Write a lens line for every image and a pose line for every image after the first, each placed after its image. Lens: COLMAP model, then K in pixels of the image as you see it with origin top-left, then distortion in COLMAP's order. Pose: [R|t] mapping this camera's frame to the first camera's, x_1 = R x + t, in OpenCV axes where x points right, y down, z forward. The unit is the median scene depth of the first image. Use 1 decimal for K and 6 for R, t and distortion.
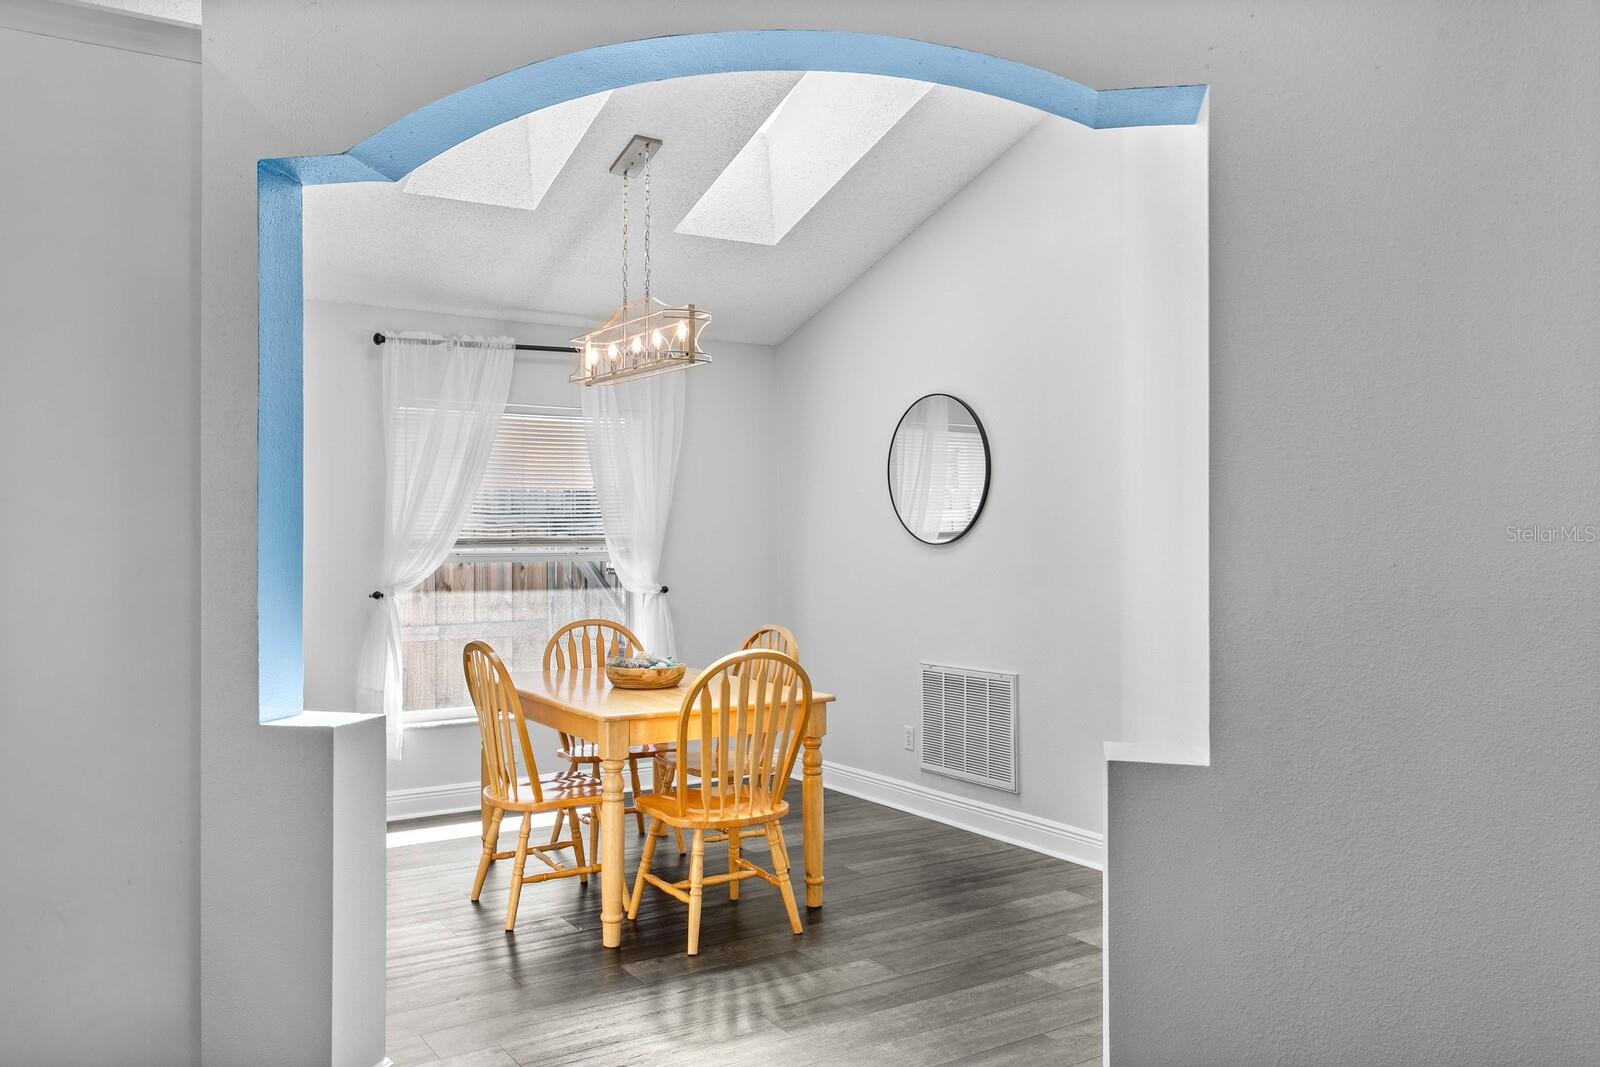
lens RADIAL K [[1218.7, 0, 806.7], [0, 1218.7, 529.7], [0, 0, 1]] dist [-0.025127, -0.001601]
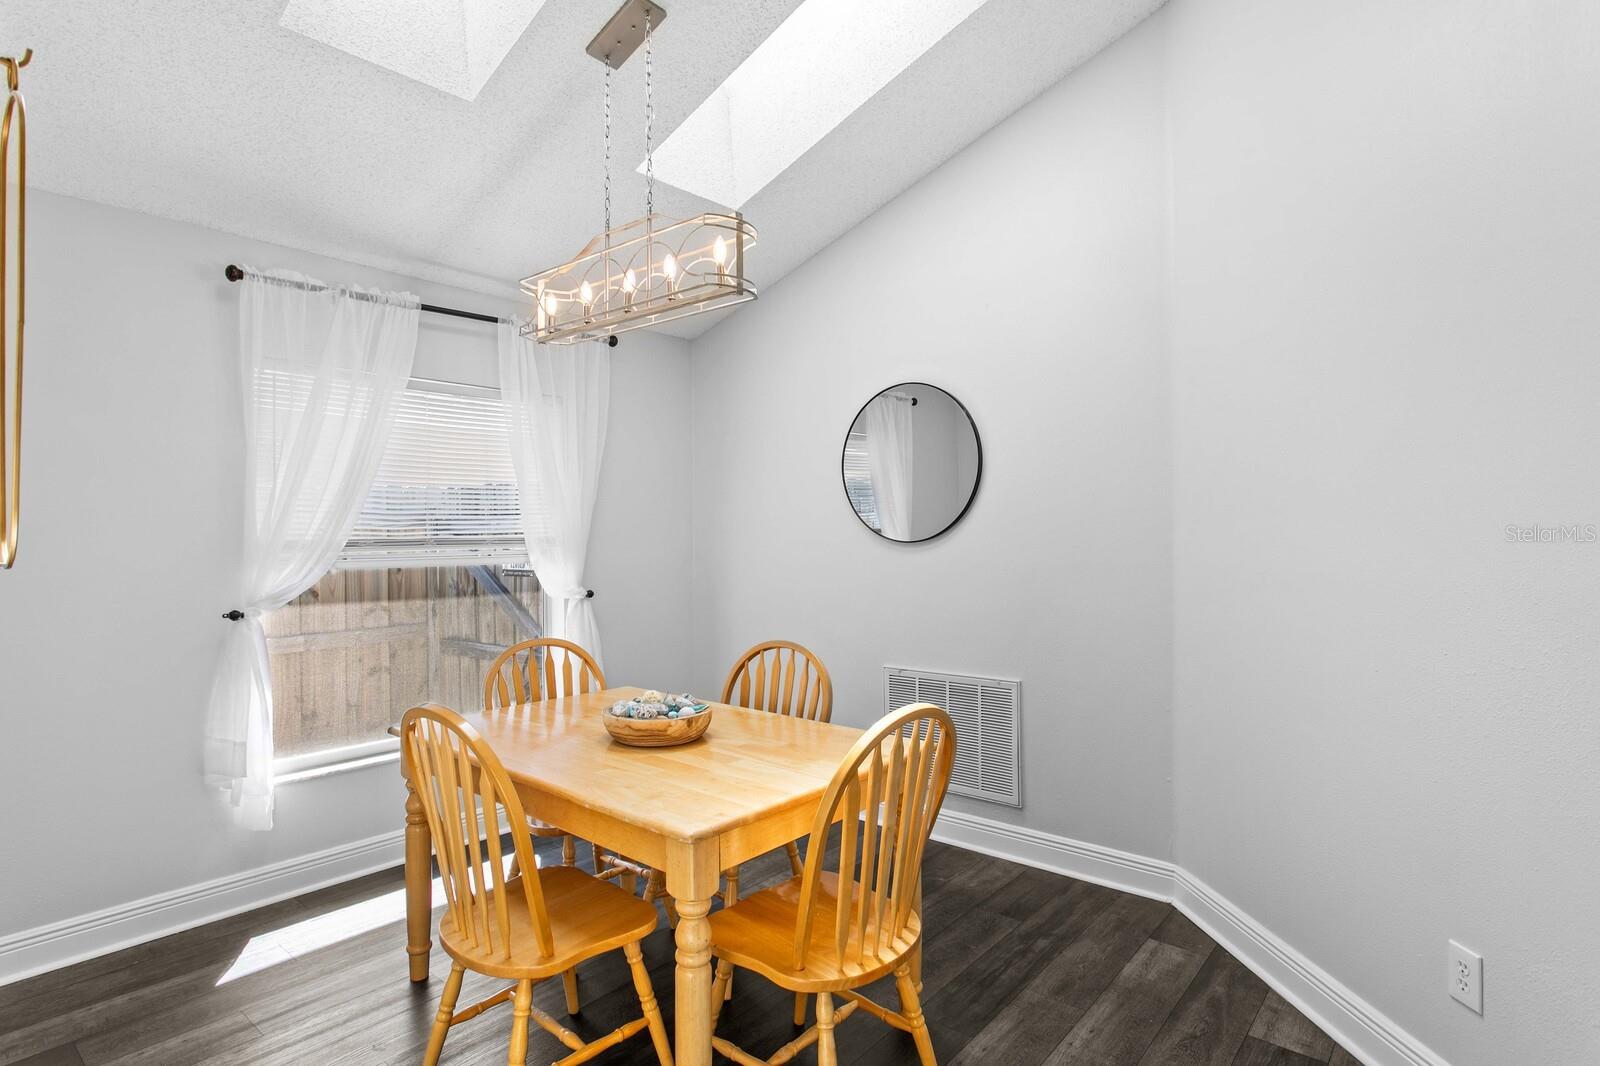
lens RADIAL K [[815.7, 0, 784.3], [0, 815.7, 539.1], [0, 0, 1]] dist [-0.016286, 0.003114]
pose [[0.962623, -0.006425, 0.270770, -0.159671], [0.003683, 0.999937, 0.010633, 0.002485], [-0.270821, -0.009239, 0.962585, 0.420588]]
